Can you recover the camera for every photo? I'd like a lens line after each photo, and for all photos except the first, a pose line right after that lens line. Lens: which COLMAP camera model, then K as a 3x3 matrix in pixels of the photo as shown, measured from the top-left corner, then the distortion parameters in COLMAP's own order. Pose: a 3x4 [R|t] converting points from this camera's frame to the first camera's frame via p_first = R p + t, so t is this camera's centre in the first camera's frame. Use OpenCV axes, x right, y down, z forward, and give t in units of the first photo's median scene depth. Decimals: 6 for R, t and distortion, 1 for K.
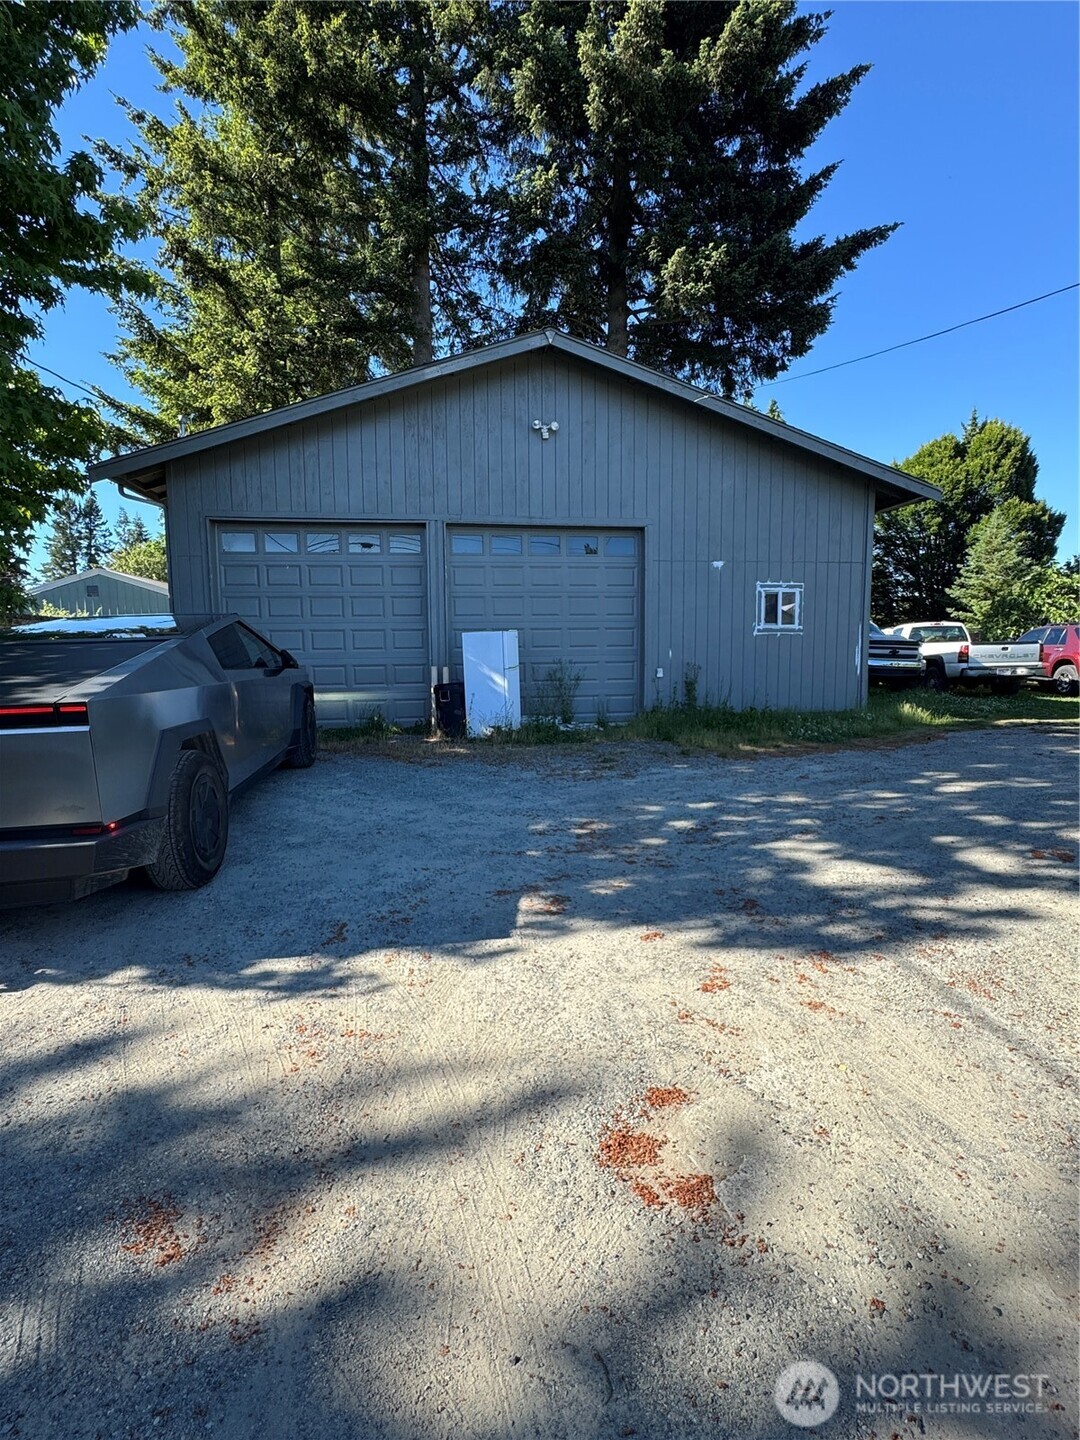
lens RADIAL K [[690.8, 0, 540.0], [0, 690.8, 720.0], [0, 0, 1]] dist [-0.002054, -0.000266]
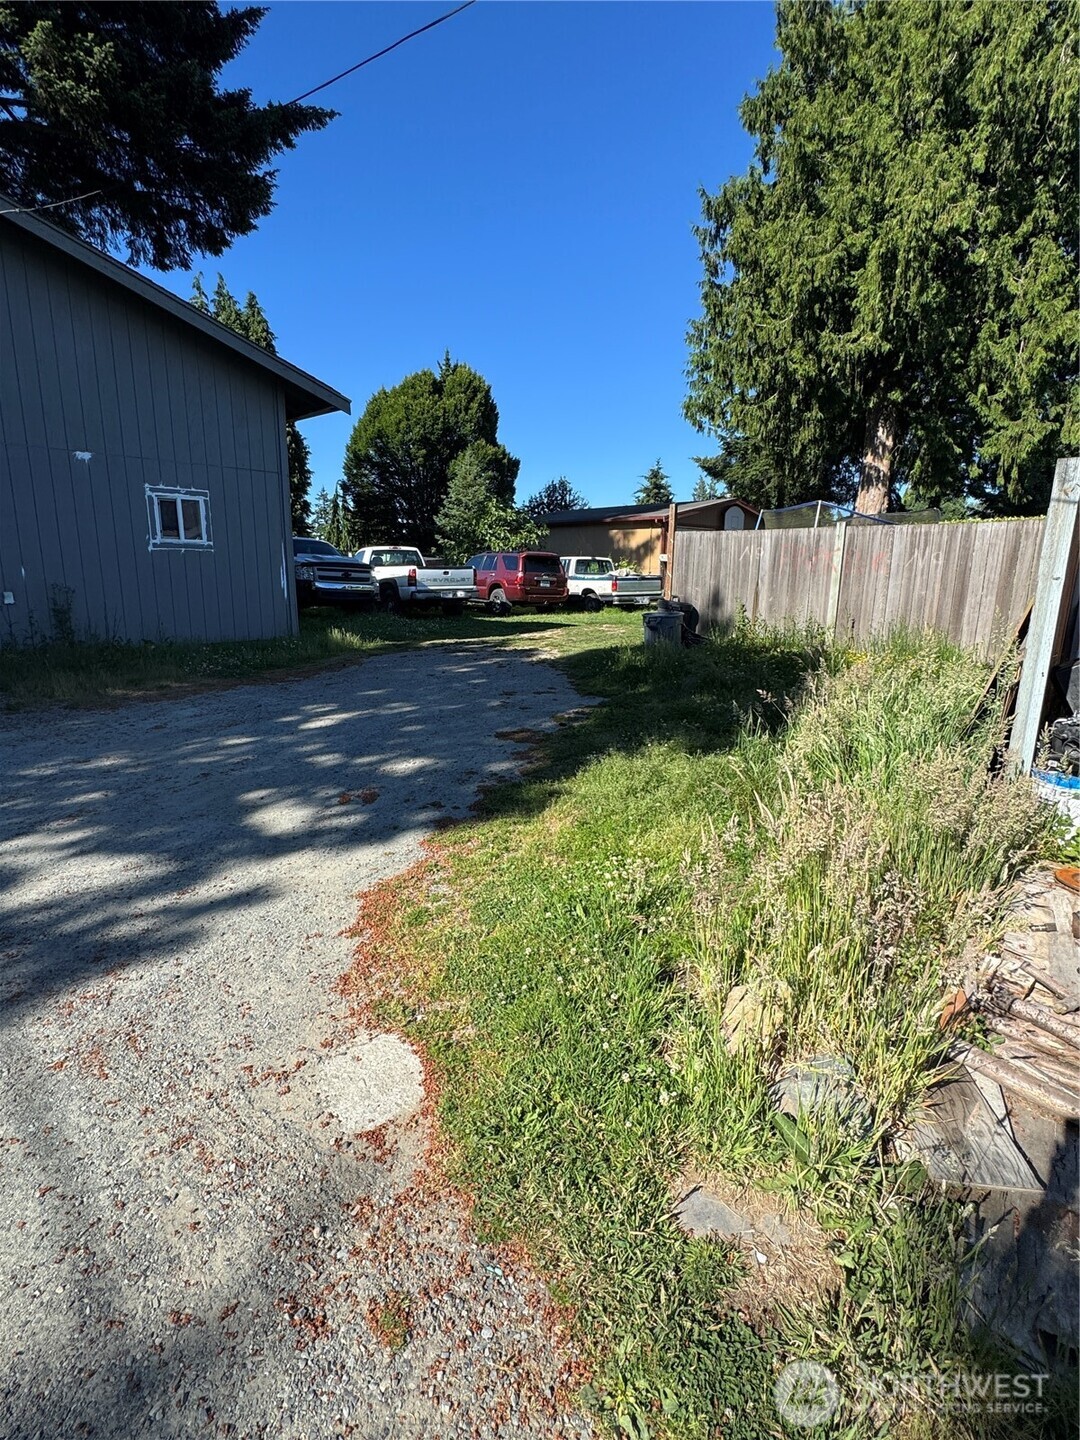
lens RADIAL K [[690.8, 0, 540.0], [0, 690.8, 720.0], [0, 0, 1]] dist [-0.002054, -0.000266]
pose [[0.793486, -0.113030, 0.598000, 0.108424], [0.048185, 0.991185, 0.123411, -0.001675], [-0.606678, -0.069110, 0.791938, 0.036902]]
